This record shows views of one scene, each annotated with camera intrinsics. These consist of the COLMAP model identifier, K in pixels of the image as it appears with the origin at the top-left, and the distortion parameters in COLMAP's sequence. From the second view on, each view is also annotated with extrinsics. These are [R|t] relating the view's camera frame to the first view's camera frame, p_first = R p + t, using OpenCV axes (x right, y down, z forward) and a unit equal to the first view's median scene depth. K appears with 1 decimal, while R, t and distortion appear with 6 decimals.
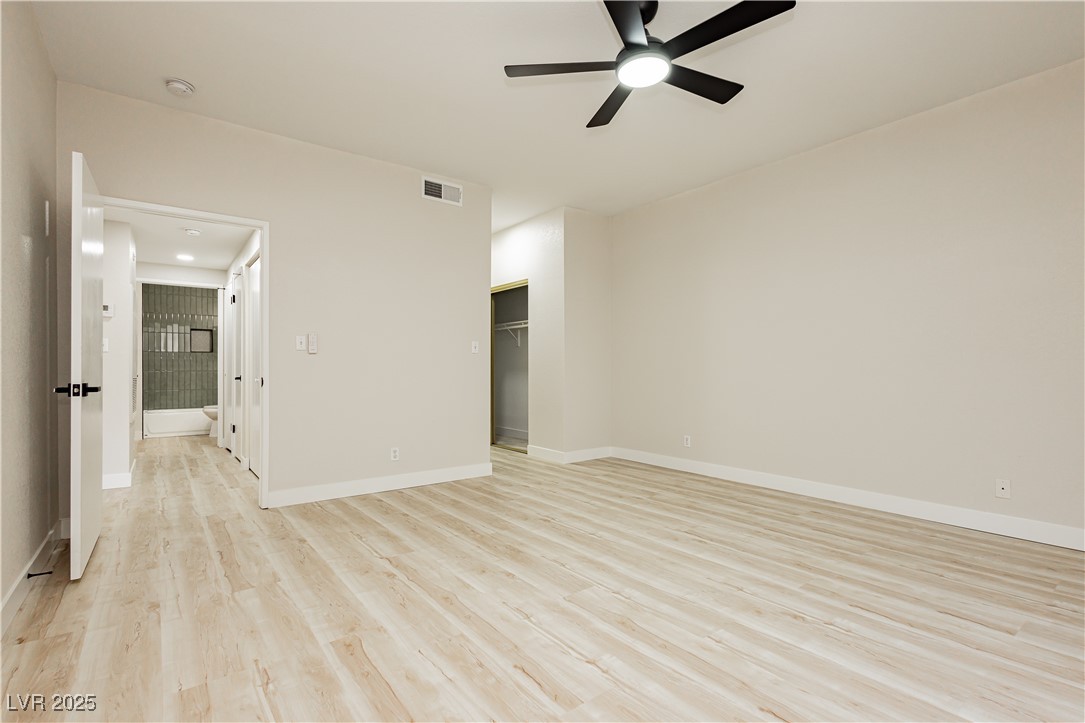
lens RADIAL K [[505.0, 0, 531.2], [0, 505.0, 360.6], [0, 0, 1]] dist [0.002591, 0.000229]
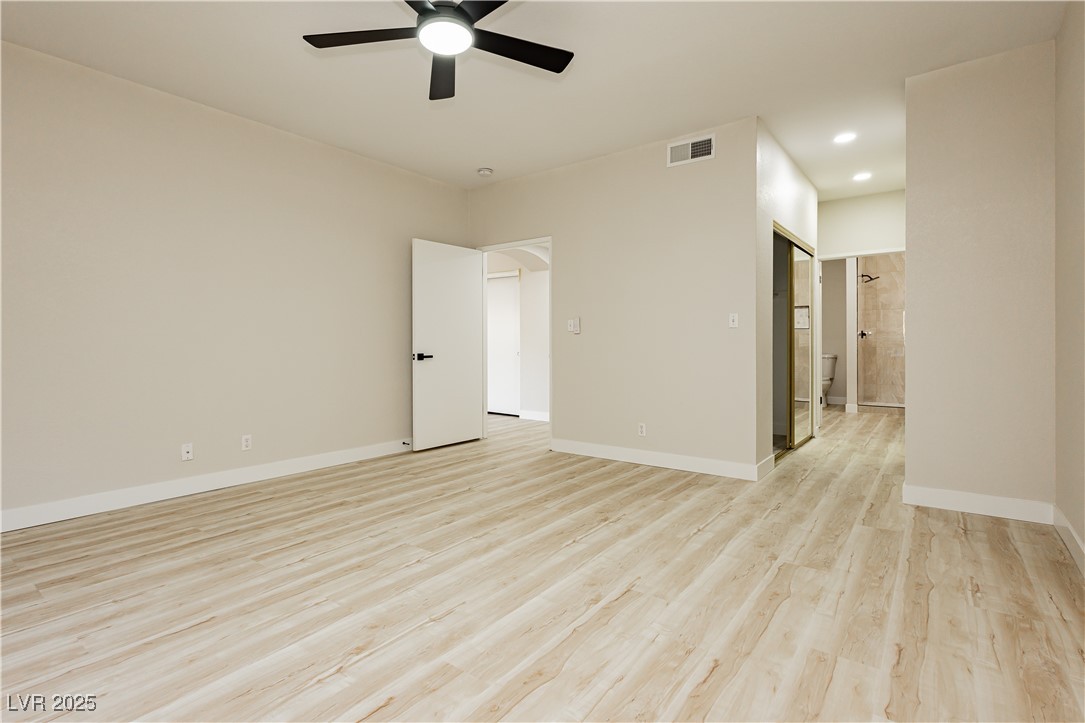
lens RADIAL K [[524.7, 0, 542.3], [0, 524.7, 340.9], [0, 0, 1]] dist [-0.000744, 0.000033]
pose [[0.284383, -0.001949, -0.958709, 0.975950], [0.014293, 0.999895, 0.002207, 0.000001], [0.958604, -0.014331, 0.284381, 0.711042]]
